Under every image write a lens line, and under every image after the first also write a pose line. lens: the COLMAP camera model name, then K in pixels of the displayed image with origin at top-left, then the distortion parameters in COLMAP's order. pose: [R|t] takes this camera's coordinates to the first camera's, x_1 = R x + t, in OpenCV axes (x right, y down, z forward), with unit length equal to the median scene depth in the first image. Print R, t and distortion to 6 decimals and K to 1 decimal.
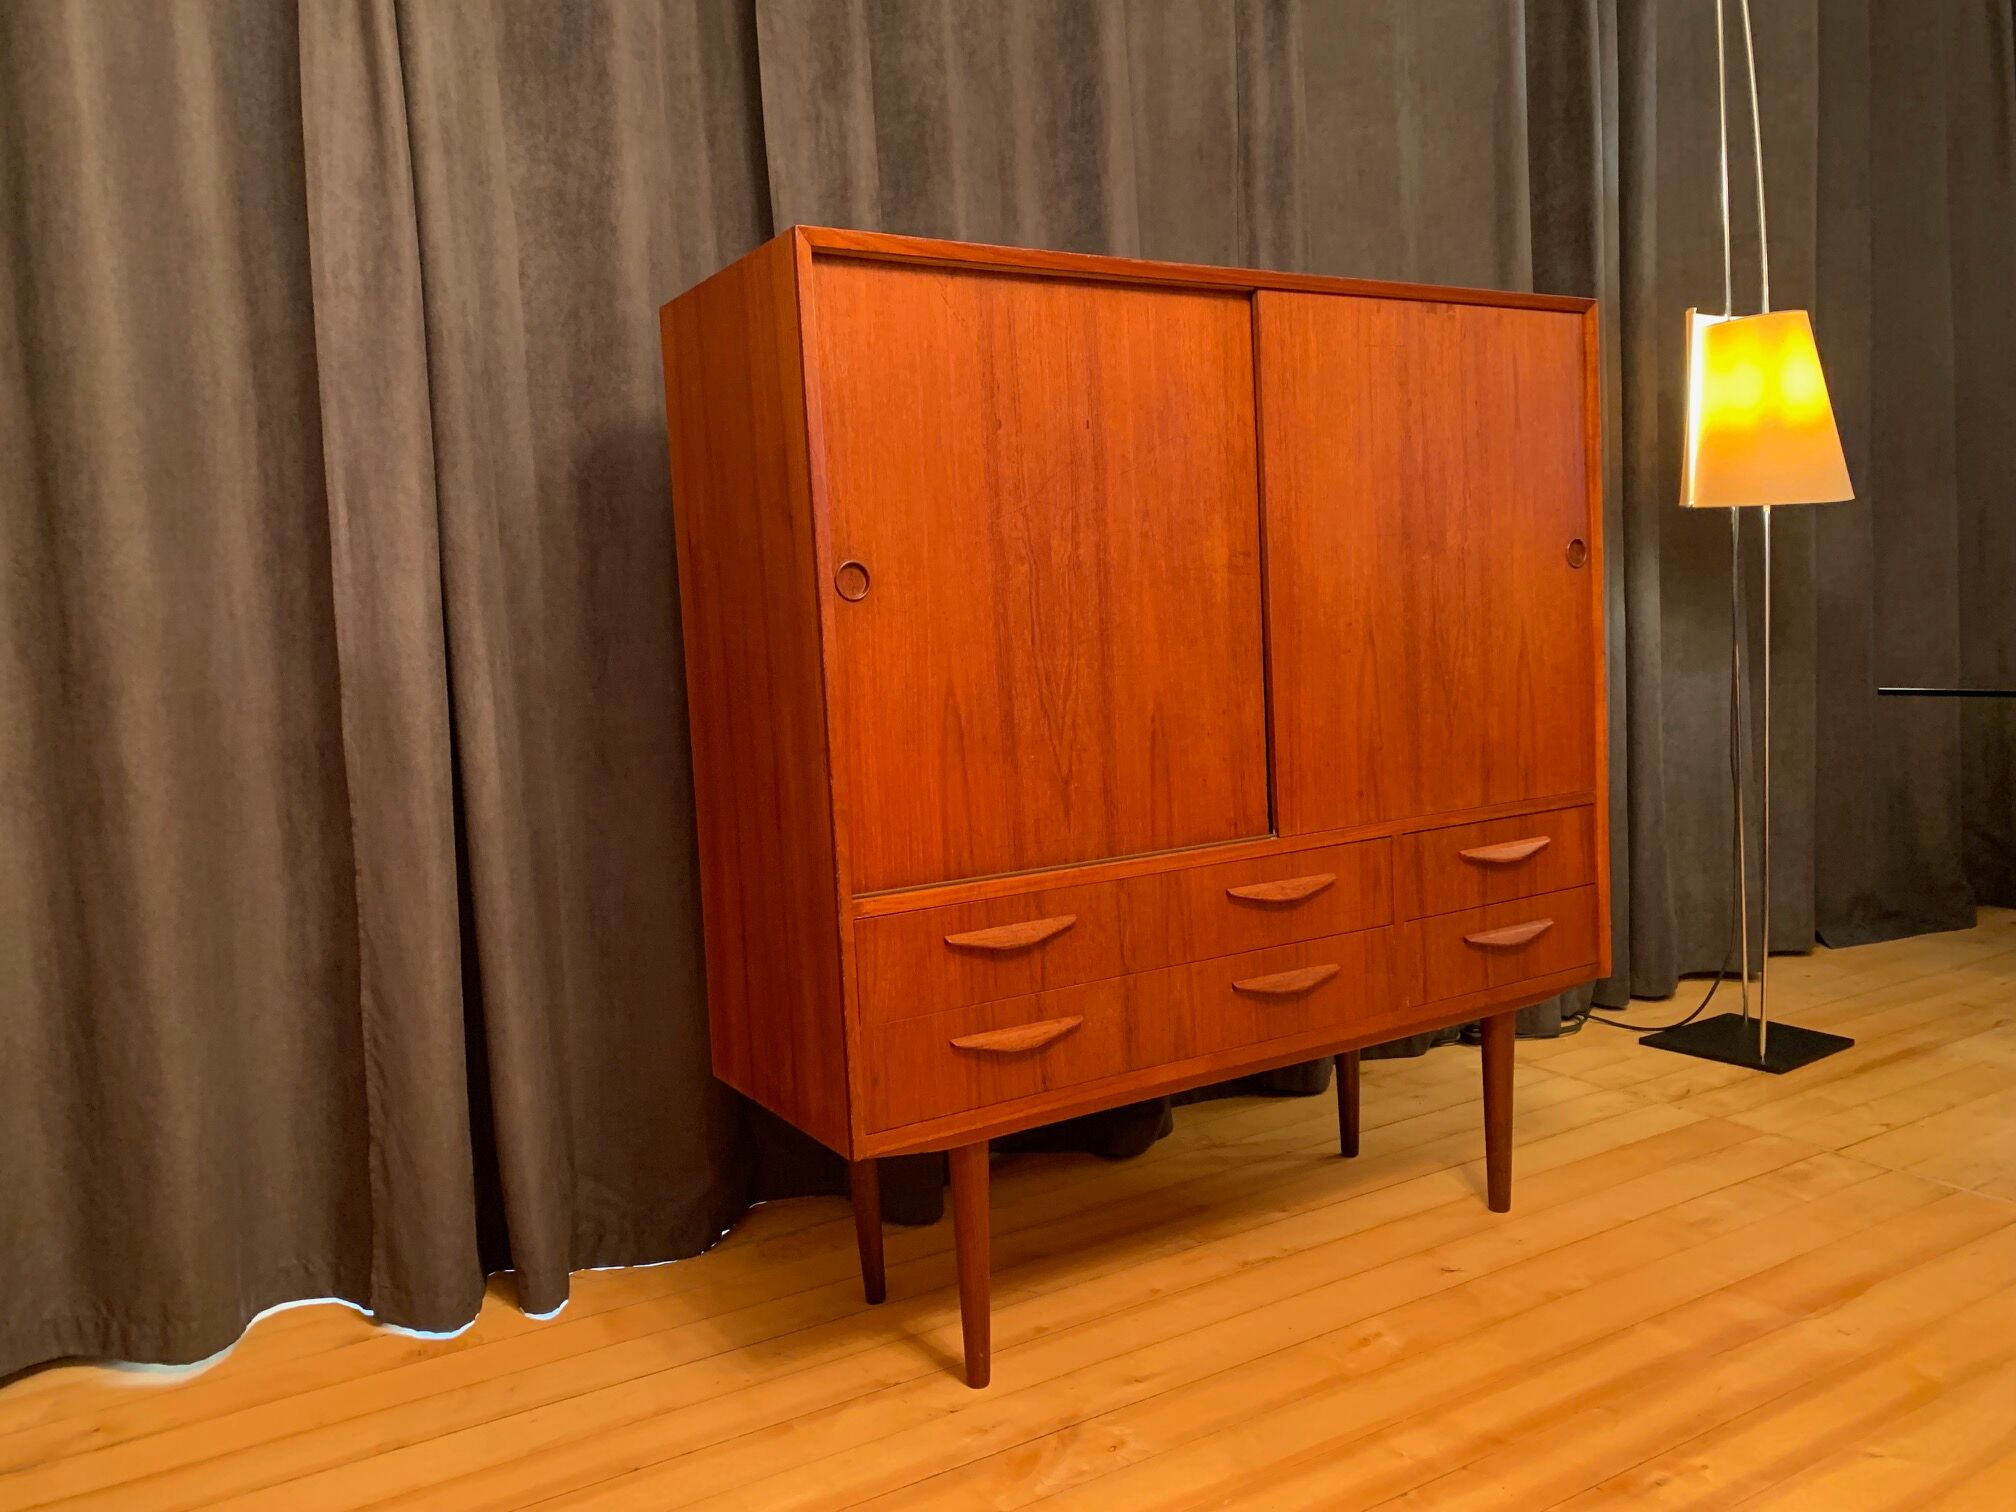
lens RADIAL K [[1547.3, 0, 993.0], [0, 1547.3, 757.0], [0, 0, 1]] dist [0.033980, -0.026693]
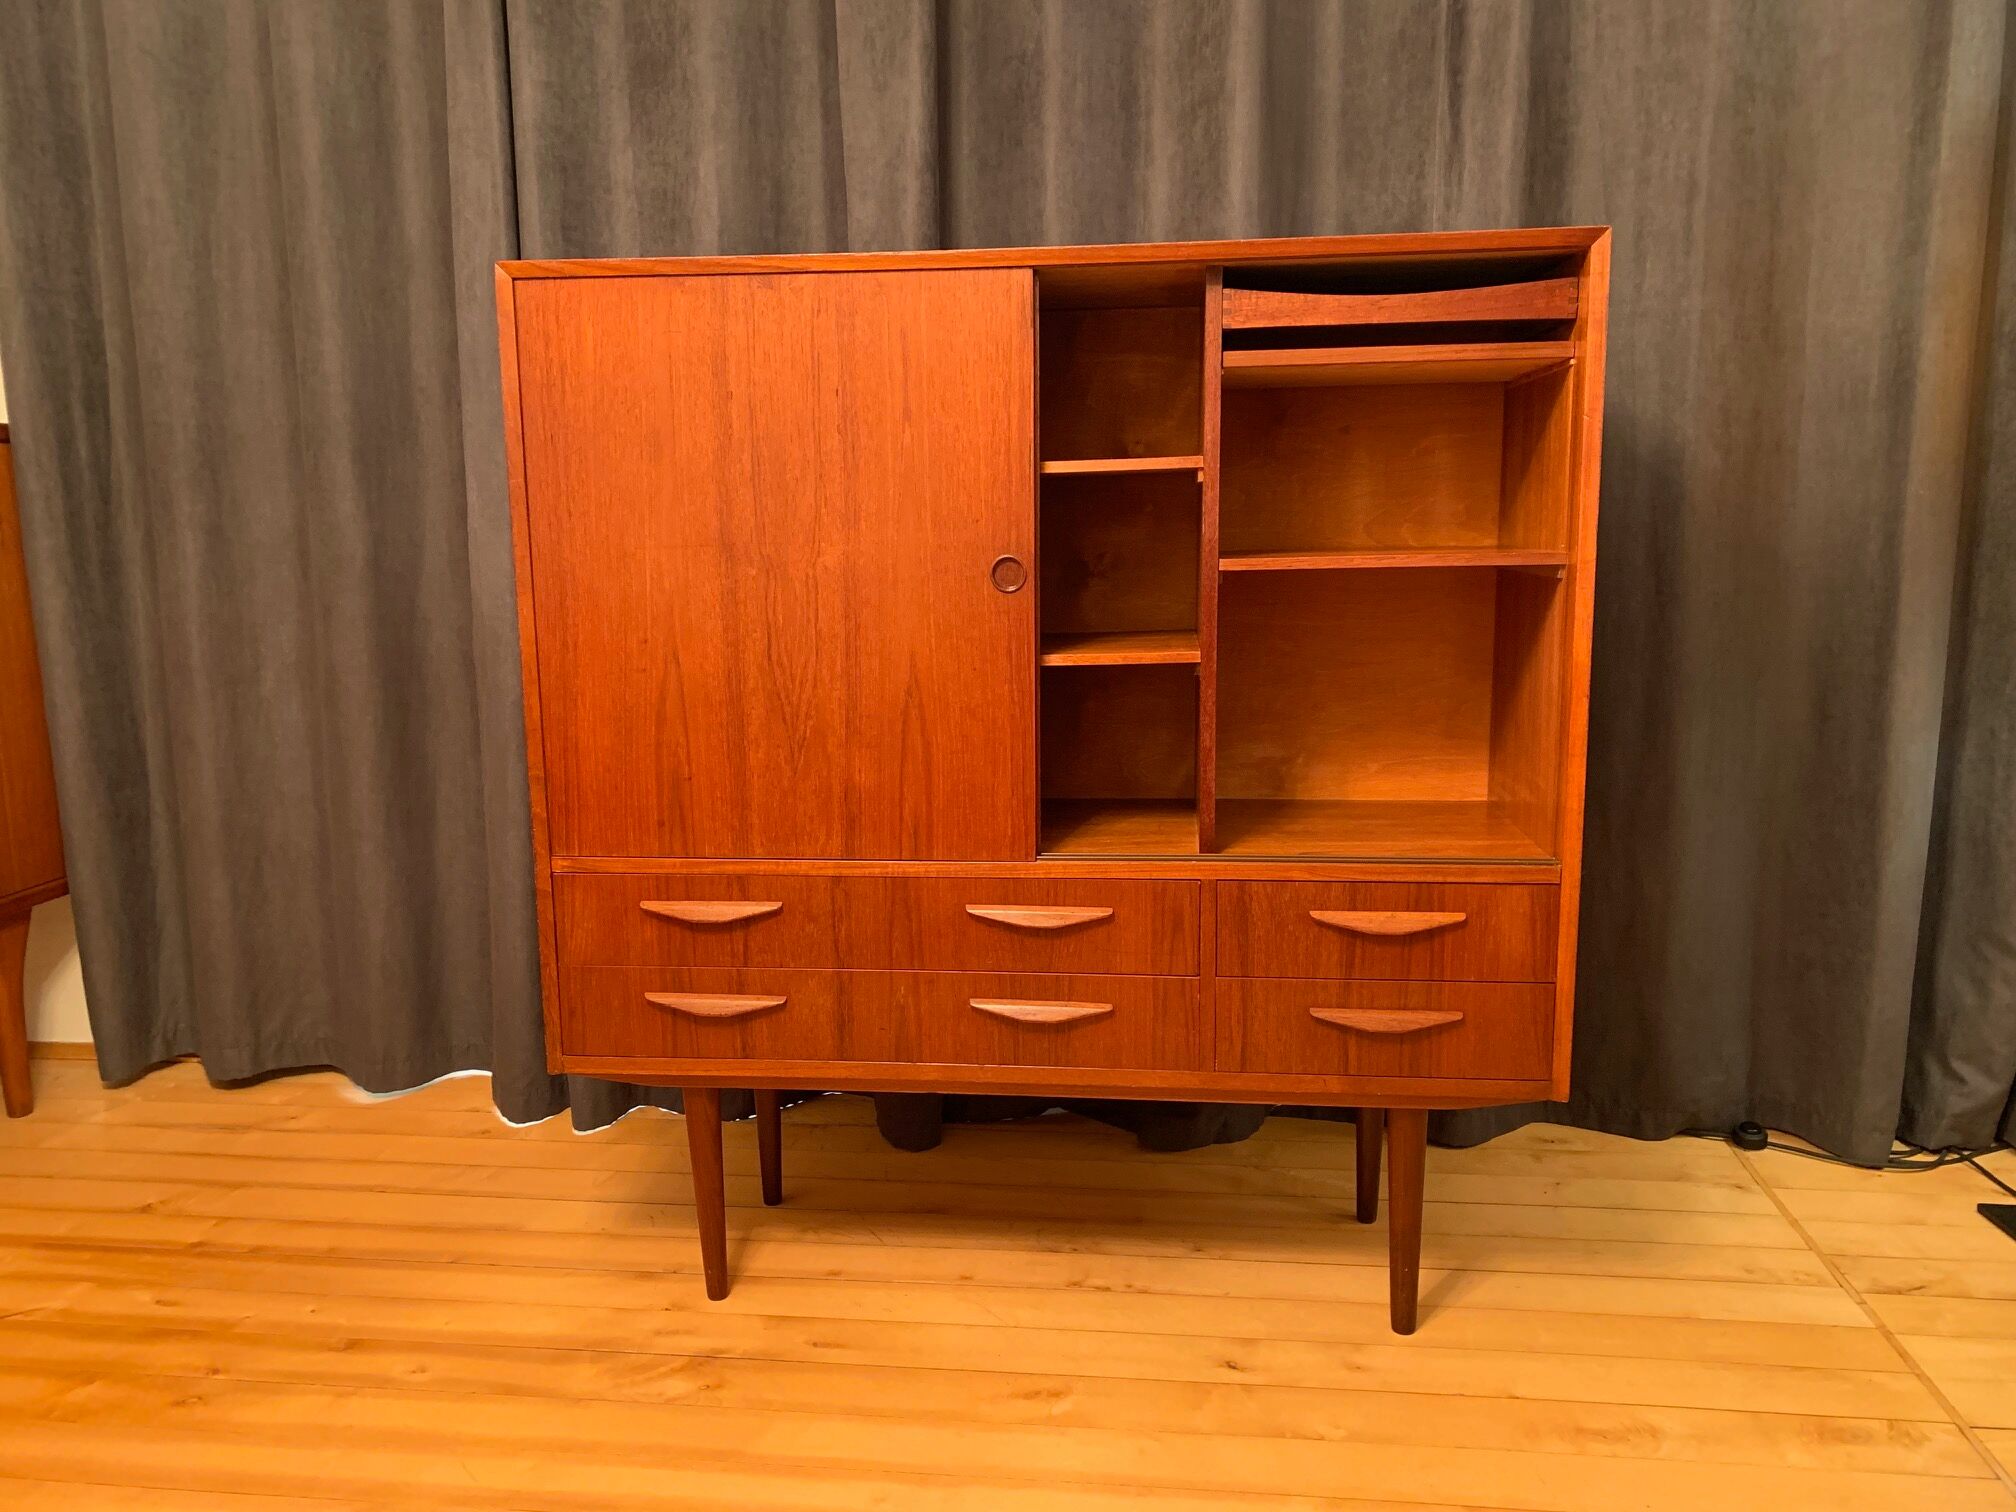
lens RADIAL K [[1547.3, 0, 1001.5], [0, 1547.3, 767.9], [0, 0, 1]] dist [0.033980, -0.026693]
pose [[0.795998, 0.140715, -0.588715, 0.691783], [-0.080150, 0.988542, 0.127913, -0.119128], [0.599969, -0.054633, 0.798156, 0.232000]]
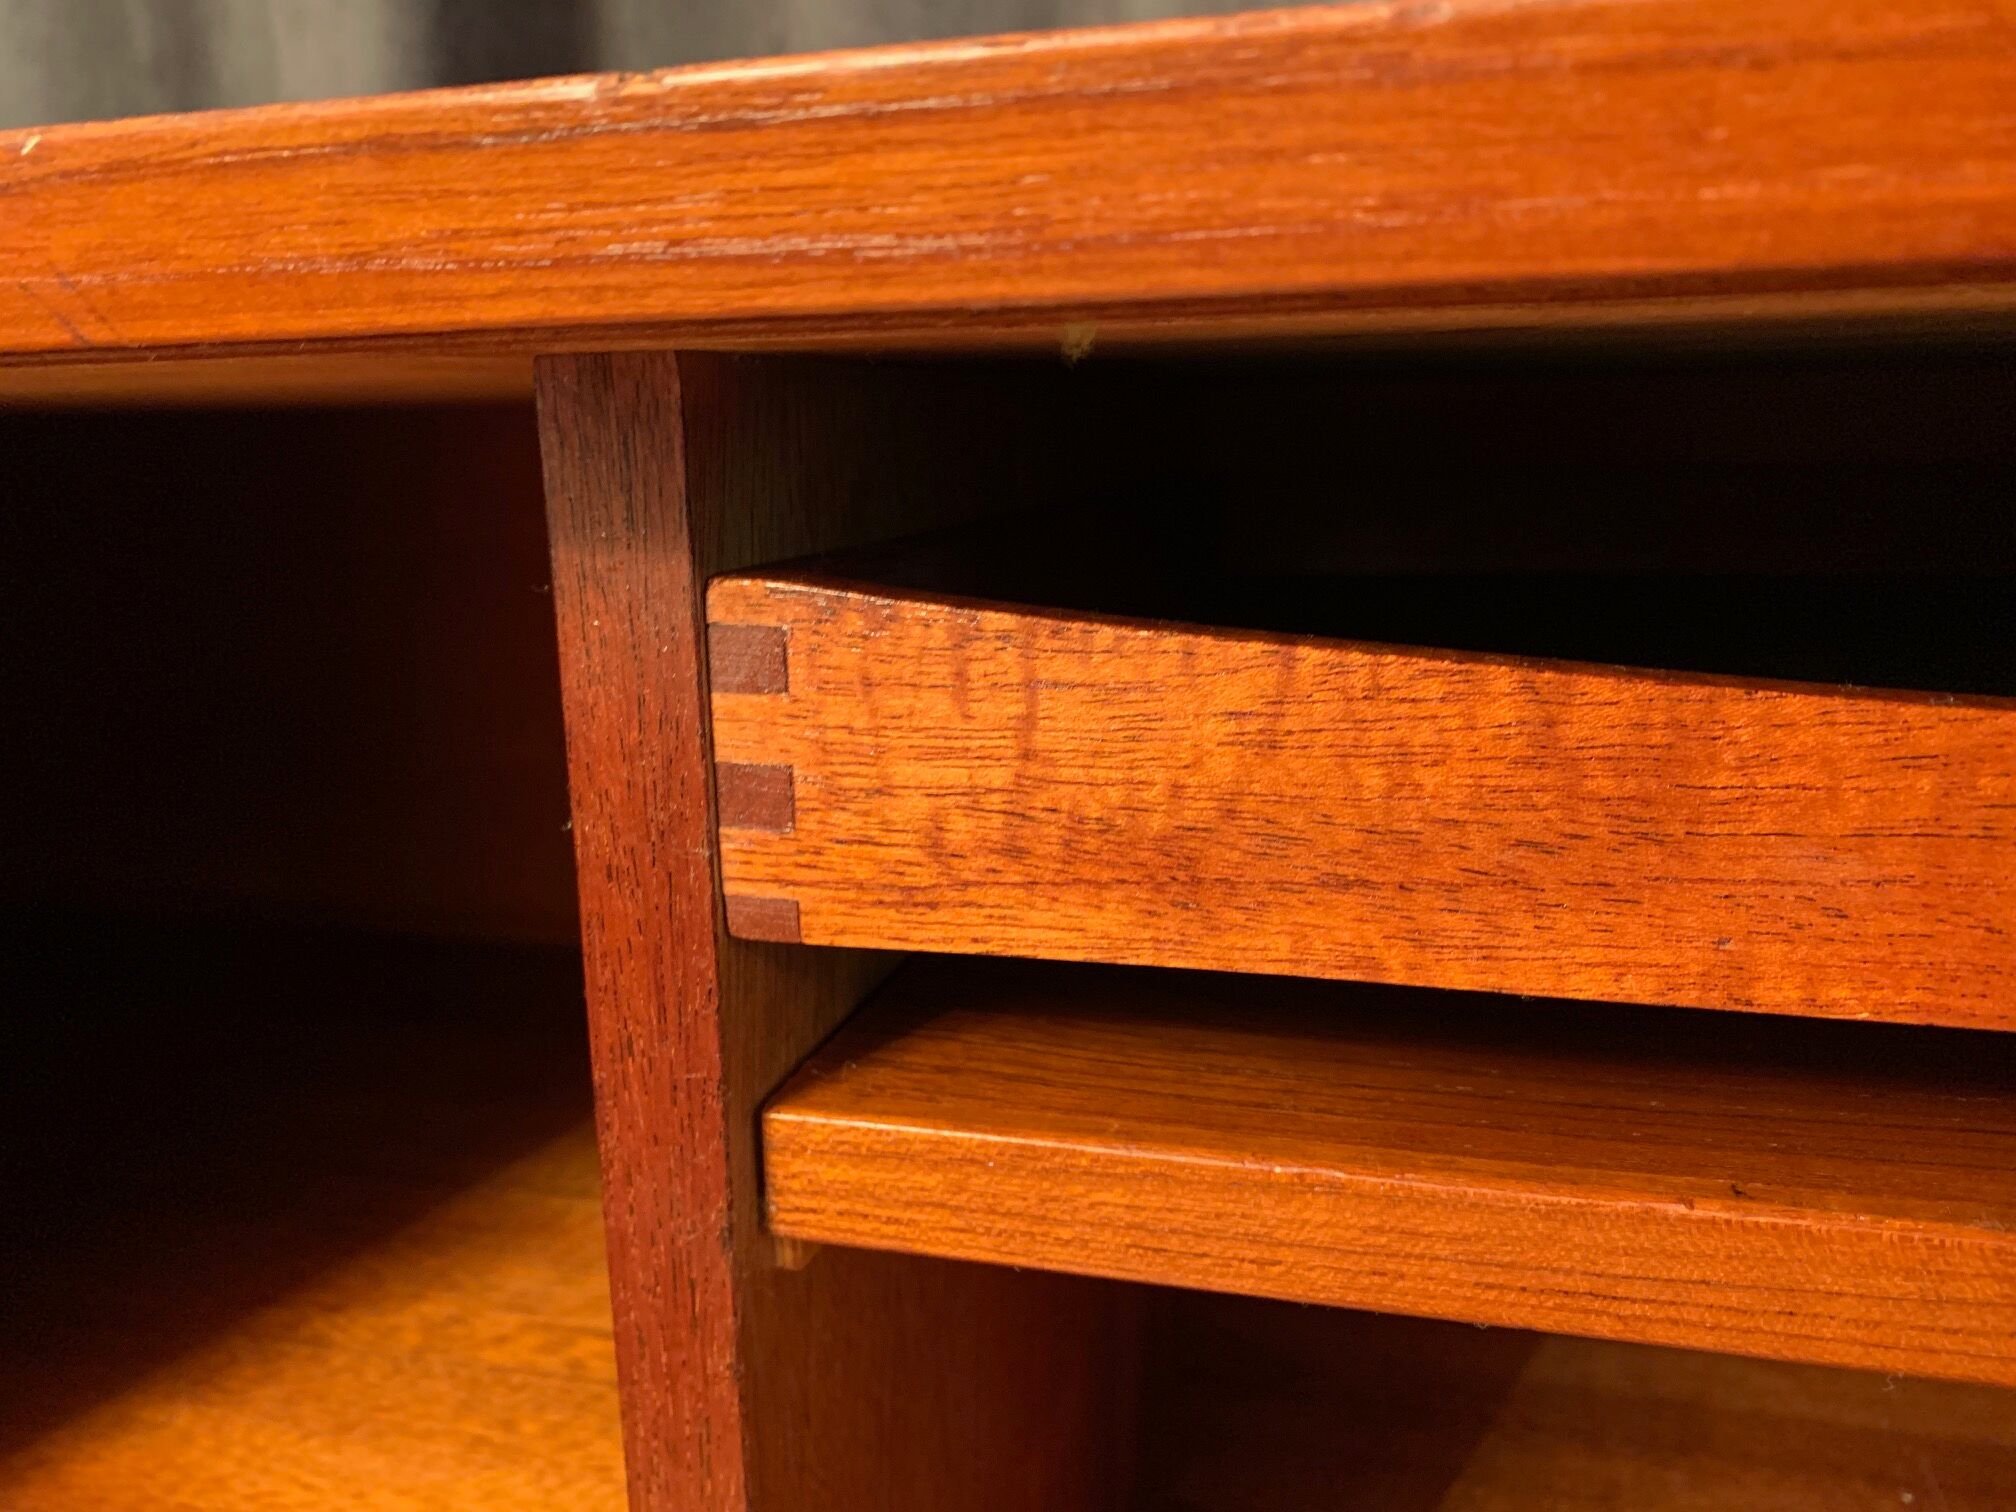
lens RADIAL K [[1547.3, 0, 1007.8], [0, 1547.3, 756.8], [0, 0, 1]] dist [0.033980, -0.026693]
pose [[0.661939, 0.192090, -0.724527, 0.362946], [-0.076529, 0.978873, 0.189606, -0.277156], [0.745641, -0.070061, 0.662654, 0.892366]]
